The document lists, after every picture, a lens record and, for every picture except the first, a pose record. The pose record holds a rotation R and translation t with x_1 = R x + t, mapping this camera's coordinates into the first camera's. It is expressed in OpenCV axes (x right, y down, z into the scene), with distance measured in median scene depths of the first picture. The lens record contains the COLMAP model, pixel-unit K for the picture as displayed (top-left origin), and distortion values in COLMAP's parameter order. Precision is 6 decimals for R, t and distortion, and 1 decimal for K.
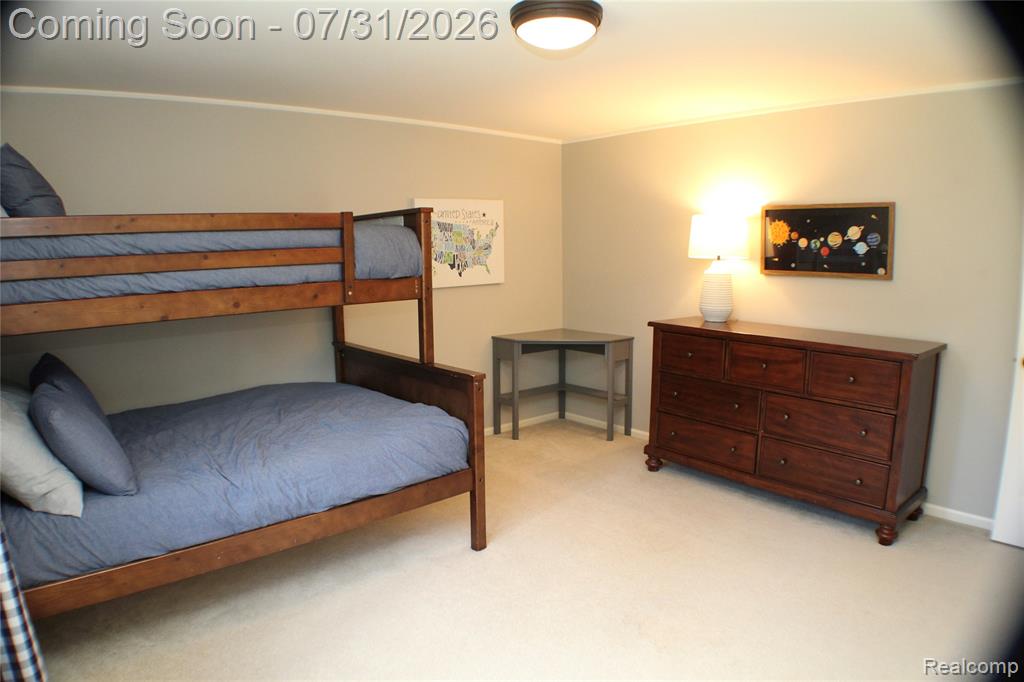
lens RADIAL K [[705.3, 0, 512.0], [0, 705.3, 341.0], [0, 0, 1]] dist [-0.216508, 0.004886]
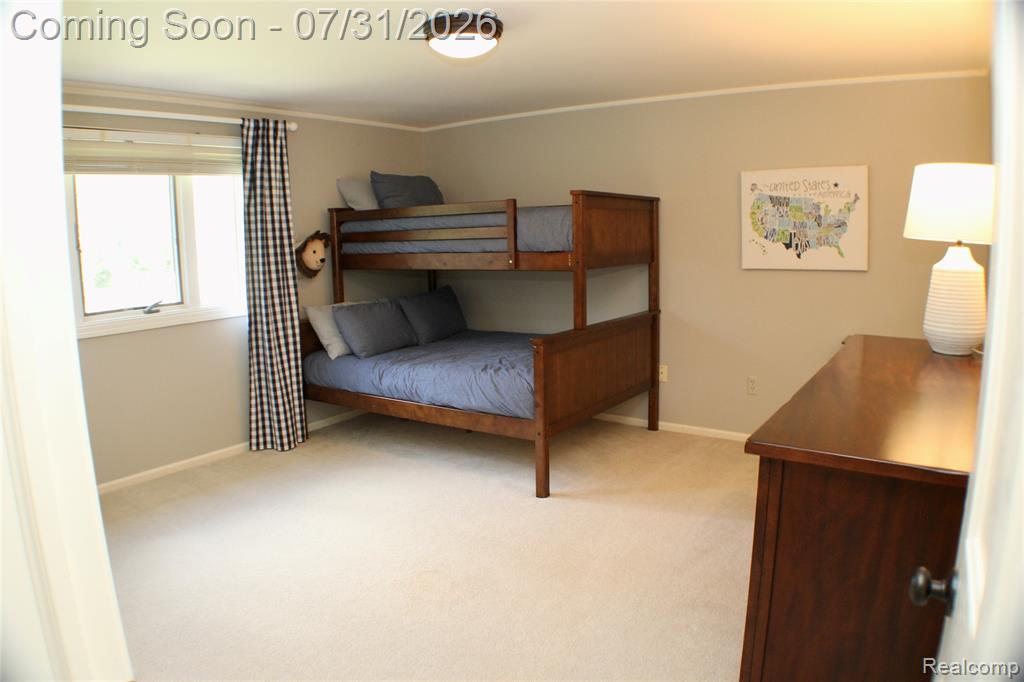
lens RADIAL K [[700.7, 0, 512.0], [0, 700.7, 341.0], [0, 0, 1]] dist [-0.140389, -0.000774]
pose [[0.191512, 0.156865, -0.968874, 0.693822], [-0.112800, 0.984122, 0.137038, -0.066666], [0.974987, 0.083045, 0.206165, 0.491537]]
